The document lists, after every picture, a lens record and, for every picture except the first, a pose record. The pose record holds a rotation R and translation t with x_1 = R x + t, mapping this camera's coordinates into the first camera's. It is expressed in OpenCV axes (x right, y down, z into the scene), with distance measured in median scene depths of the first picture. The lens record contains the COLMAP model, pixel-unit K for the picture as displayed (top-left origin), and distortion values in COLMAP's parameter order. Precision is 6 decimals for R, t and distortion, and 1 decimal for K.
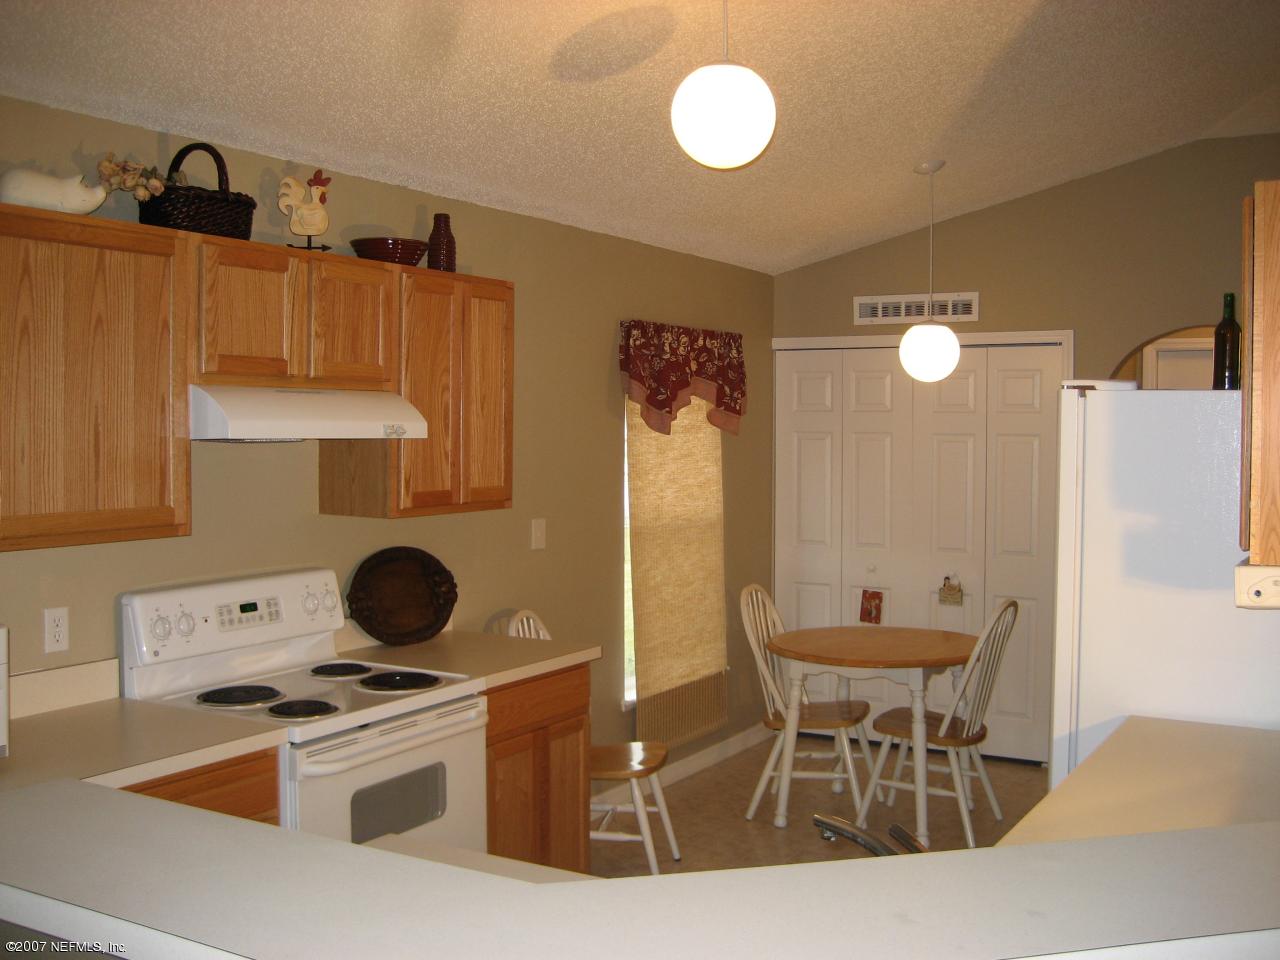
lens RADIAL K [[1321.9, 0, 640.0], [0, 1321.9, 480.0], [0, 0, 1]] dist [-0.125671, 0.160161]
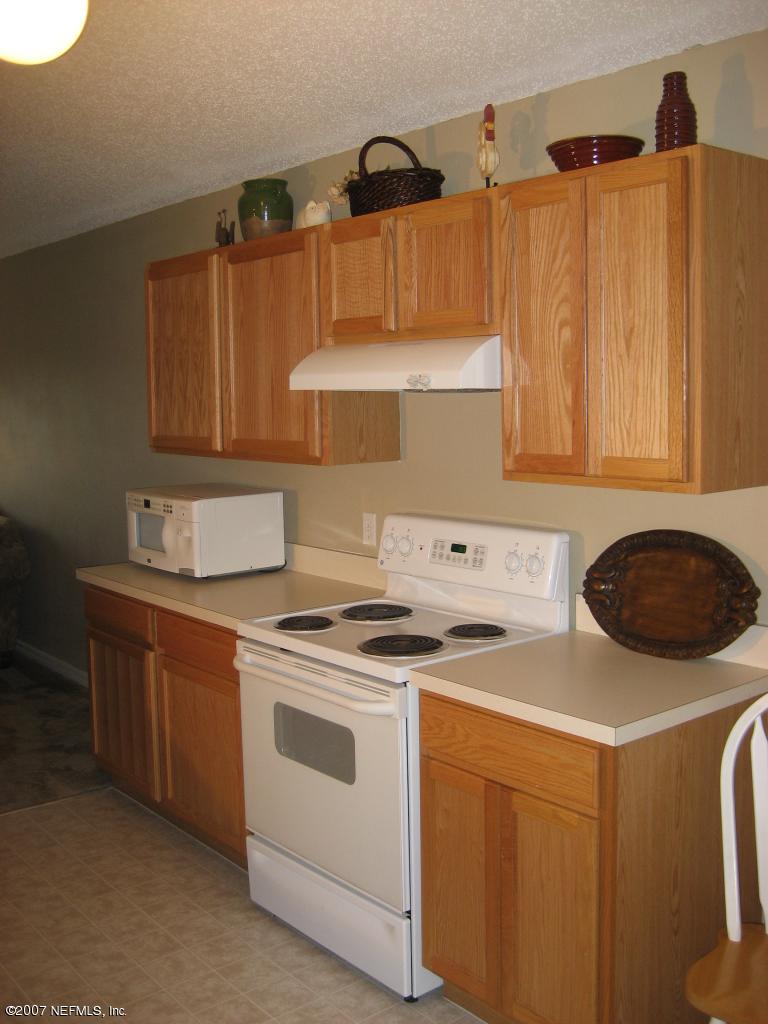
lens RADIAL K [[1057.5, 0, 379.5], [0, 1057.5, 498.8], [0, 0, 1]] dist [-0.125671, 0.160161]
pose [[-0.332298, 0.095067, -0.938371, 0.363641], [-0.028855, 0.993417, 0.110862, -0.024847], [0.942733, 0.063916, -0.327367, 0.844425]]
